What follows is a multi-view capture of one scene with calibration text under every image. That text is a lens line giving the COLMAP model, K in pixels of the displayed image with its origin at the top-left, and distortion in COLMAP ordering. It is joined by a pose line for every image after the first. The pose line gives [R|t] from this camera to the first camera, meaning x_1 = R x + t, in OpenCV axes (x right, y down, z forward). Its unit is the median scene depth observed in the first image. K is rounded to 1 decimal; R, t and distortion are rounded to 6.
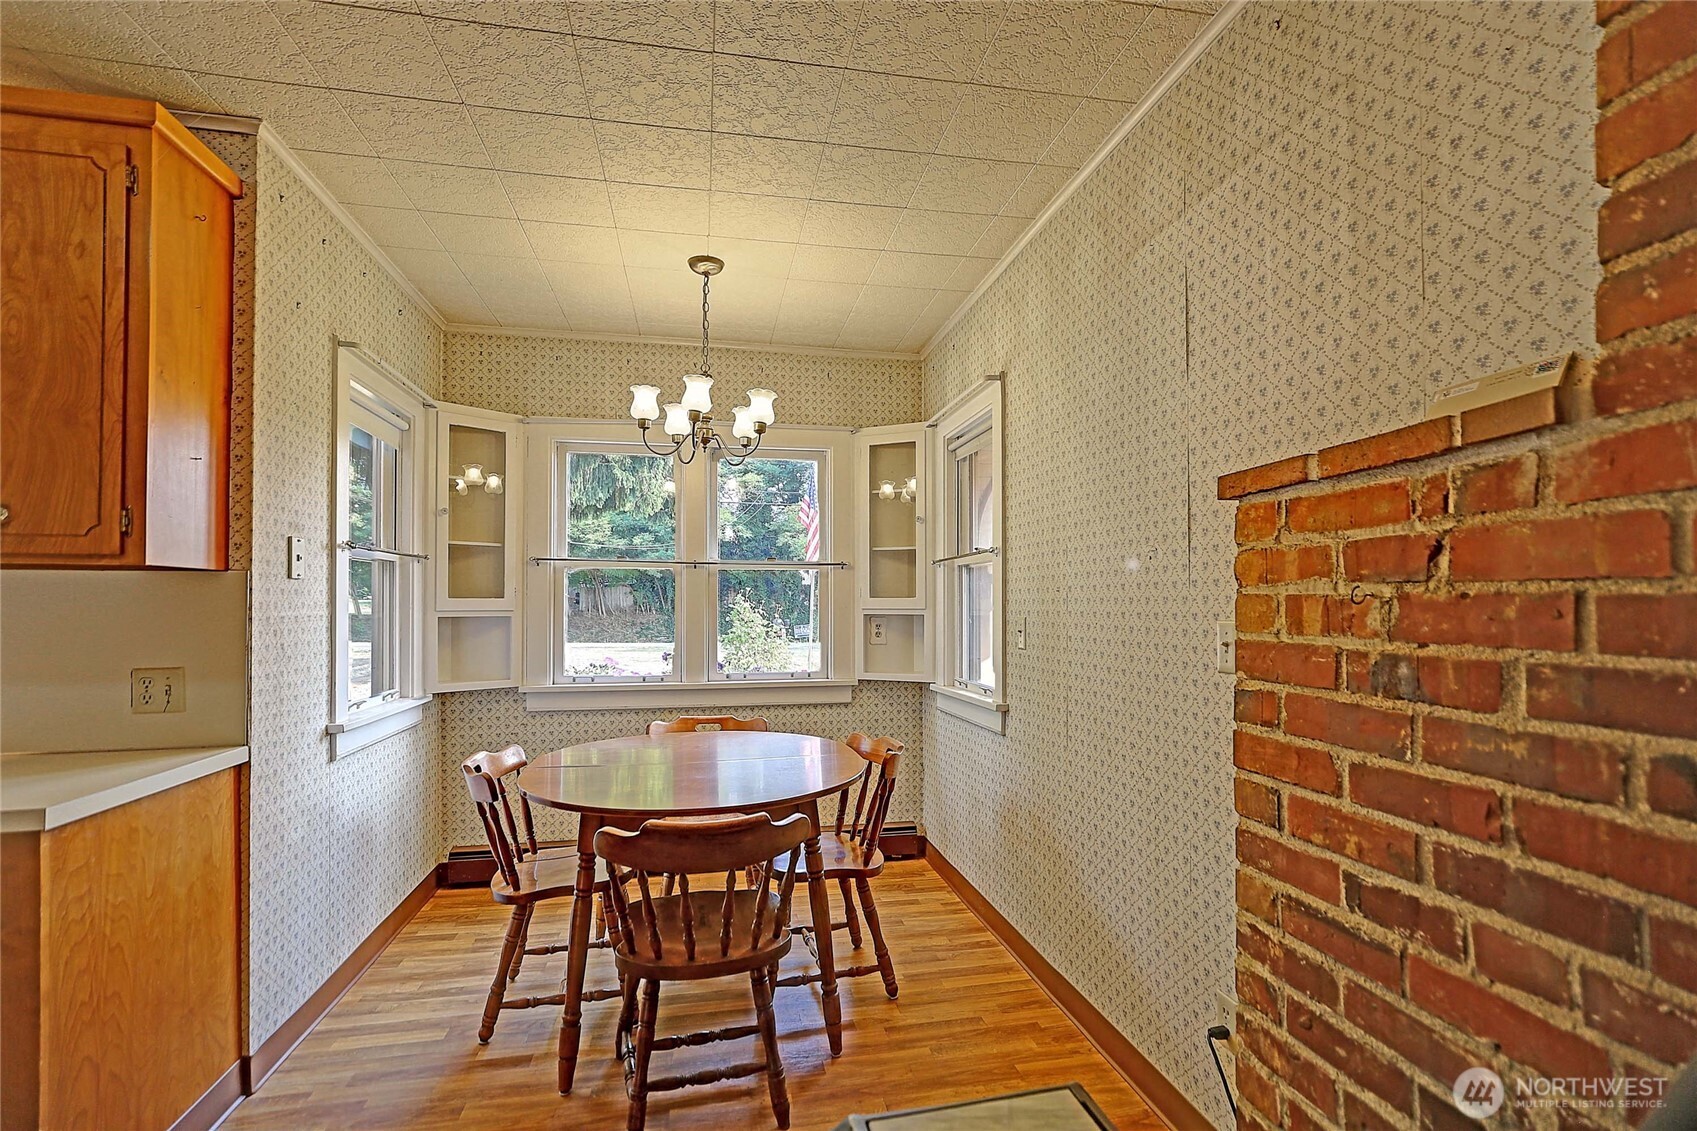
lens RADIAL K [[782.0, 0, 849.9], [0, 782.0, 585.3], [0, 0, 1]] dist [-0.013957, 0.000590]
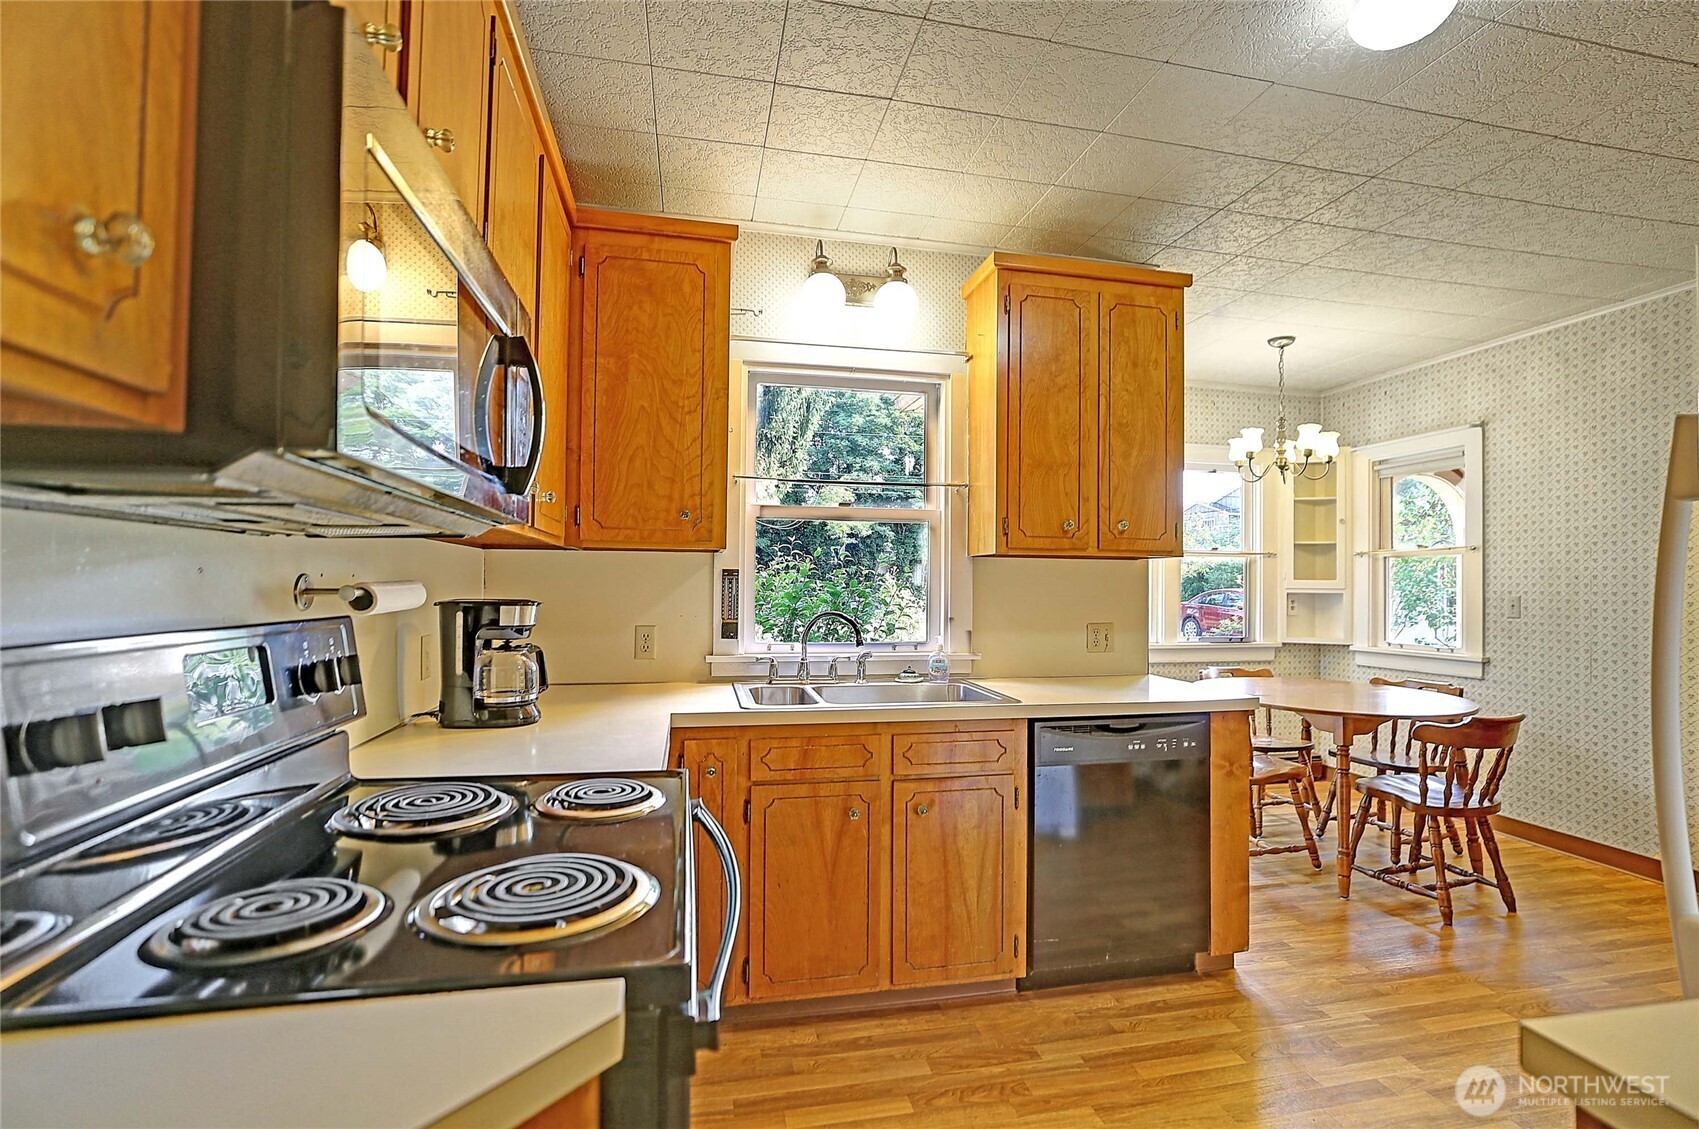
lens RADIAL K [[782.9, 0, 850.9], [0, 782.9, 584.3], [0, 0, 1]] dist [-0.013957, 0.000590]
pose [[0.999636, 0.005808, 0.026349, -0.984751], [-0.006344, 0.999774, 0.020300, 0.000596], [-0.026225, -0.020460, 0.999447, -0.377606]]
